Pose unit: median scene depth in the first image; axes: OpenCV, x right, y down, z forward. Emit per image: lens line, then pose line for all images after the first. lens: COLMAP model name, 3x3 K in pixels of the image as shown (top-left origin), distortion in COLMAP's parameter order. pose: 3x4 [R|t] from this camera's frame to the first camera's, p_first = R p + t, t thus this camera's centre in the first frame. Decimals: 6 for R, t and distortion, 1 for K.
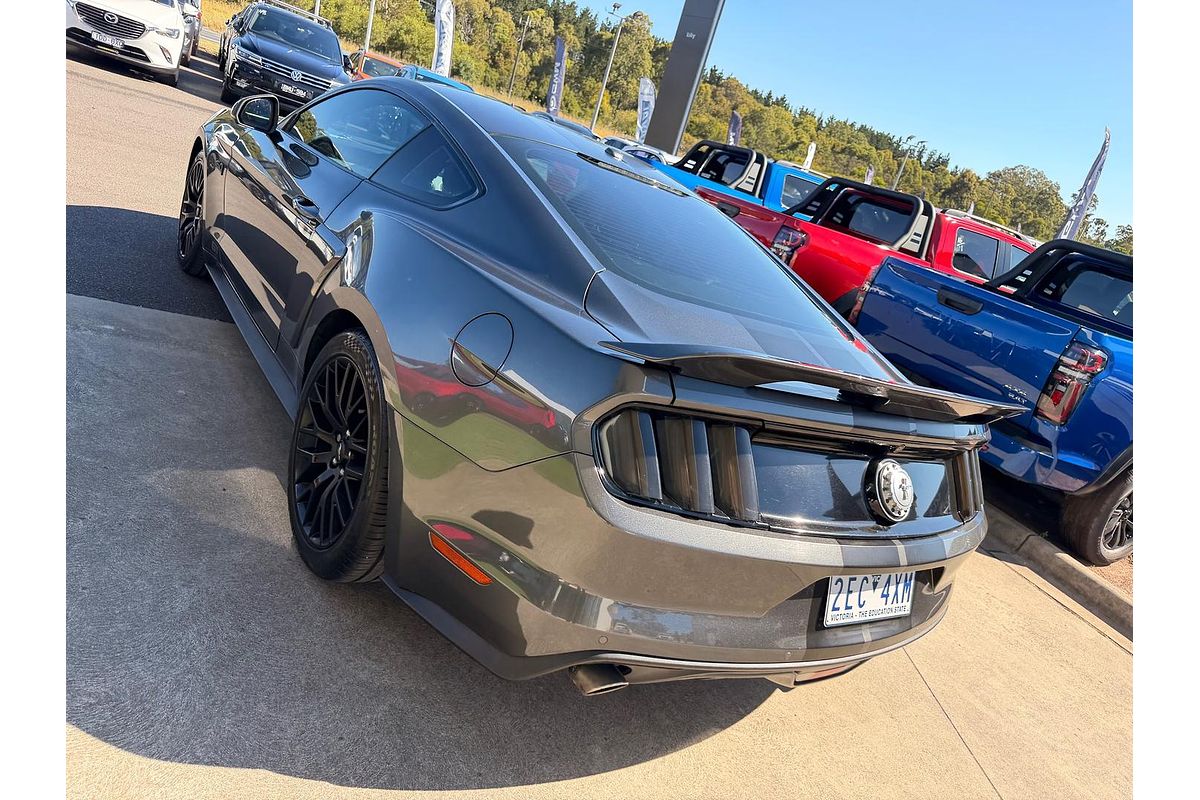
lens RADIAL K [[759.8, 0, 602.8], [0, 759.8, 408.0], [0, 0, 1]] dist [0.000311, -0.003355]
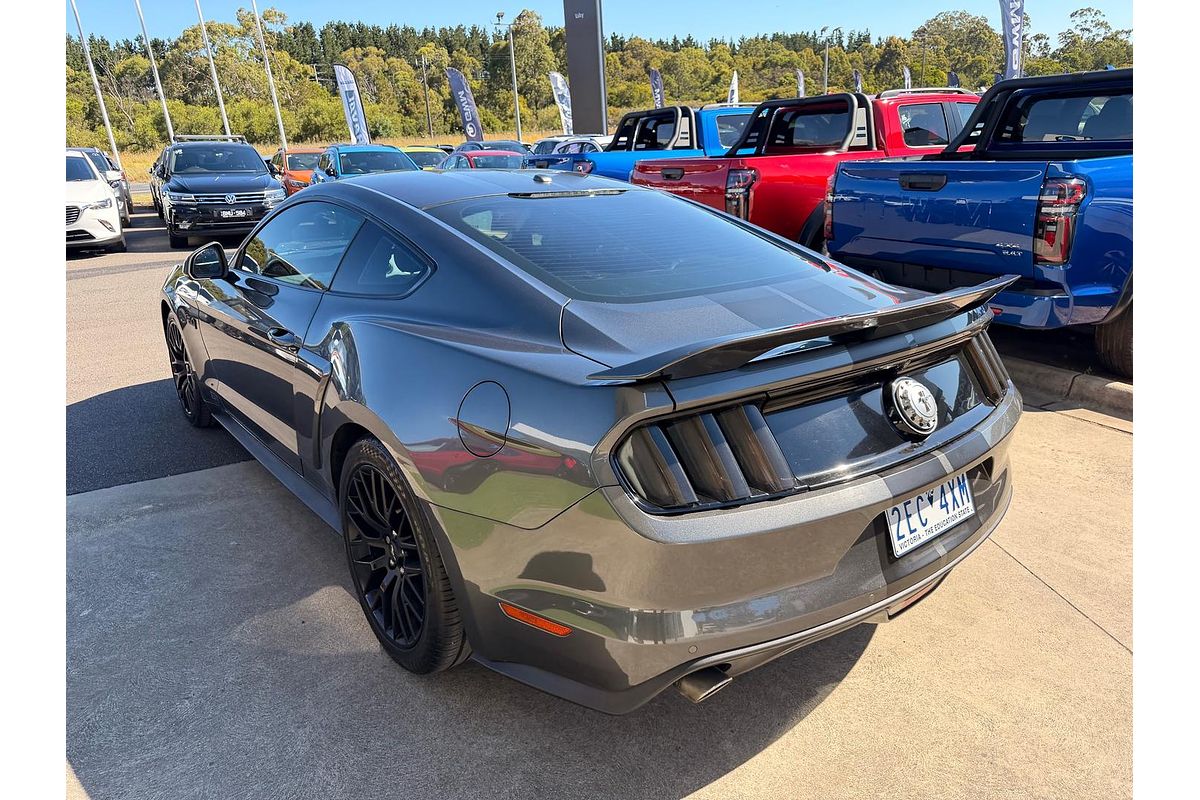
lens RADIAL K [[759.2, 0, 600.0], [0, 759.2, 400.0], [0, 0, 1]] dist [0.000112, -0.000899]
pose [[0.936218, -0.349404, -0.037587, 0.023200], [0.349483, 0.936931, -0.004653, -0.028431], [0.036842, -0.008780, 0.999283, -0.014450]]
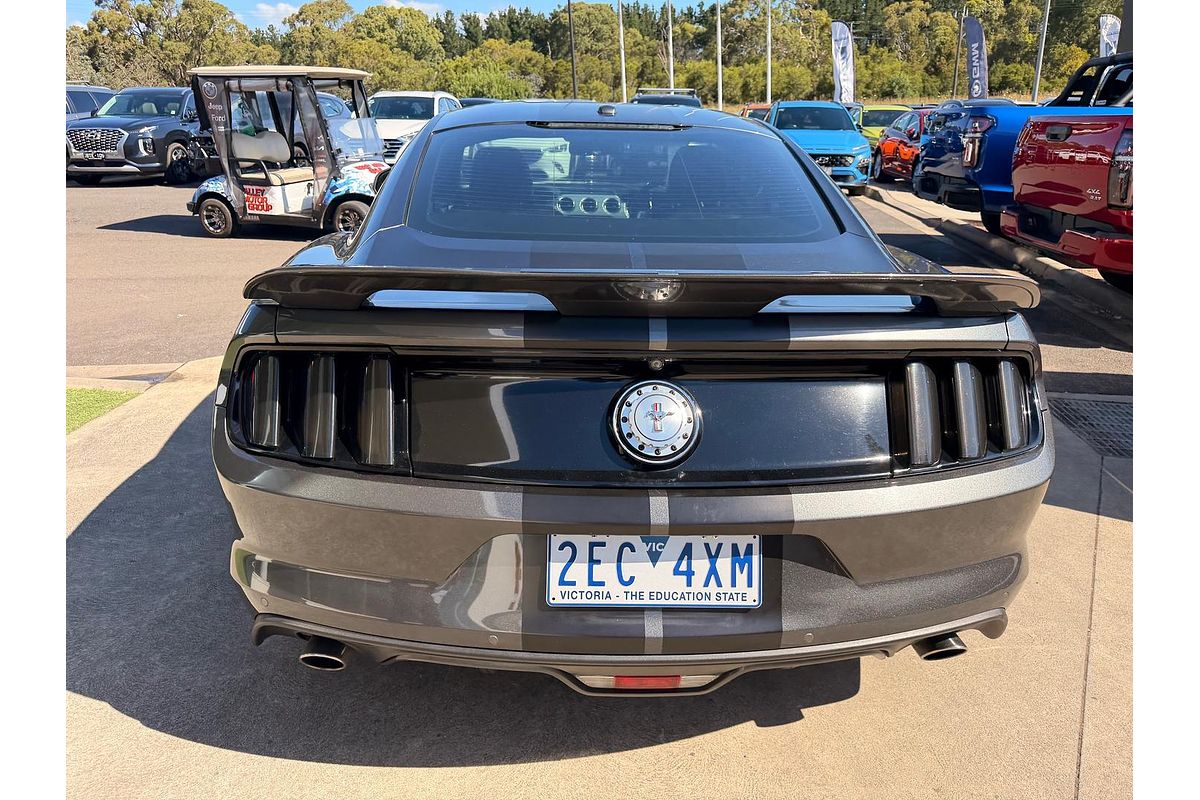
lens RADIAL K [[766.6, 0, 592.4], [0, 766.6, 396.3], [0, 0, 1]] dist [-0.002594, -0.001327]
pose [[0.802705, -0.128661, -0.582333, 0.541319], [0.085048, 0.991167, -0.101757, 0.110881], [0.590281, 0.032154, 0.806557, 0.276302]]
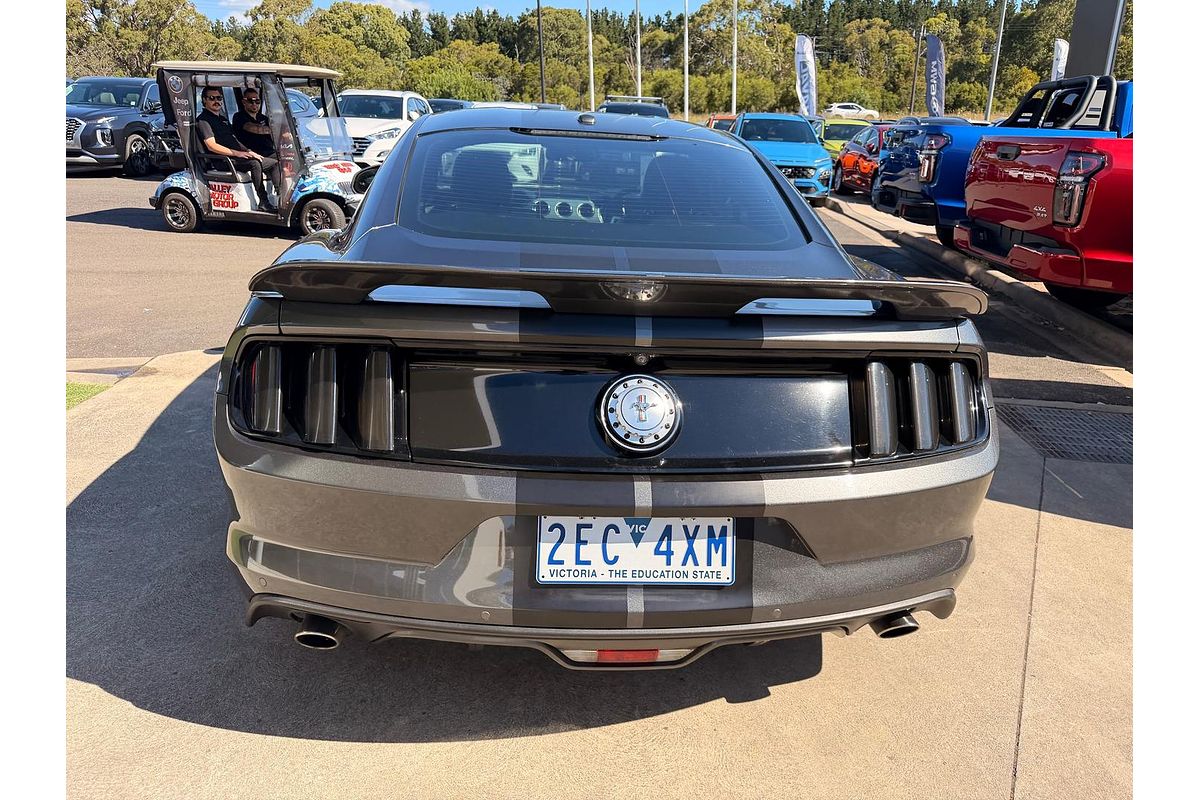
lens RADIAL K [[764.1, 0, 596.6], [0, 764.1, 396.8], [0, 0, 1]] dist [0.000552, -0.003574]
pose [[0.834502, -0.120411, -0.537687, 0.546666], [0.077577, 0.991786, -0.101702, 0.121630], [0.545516, 0.043158, 0.836989, 0.235525]]
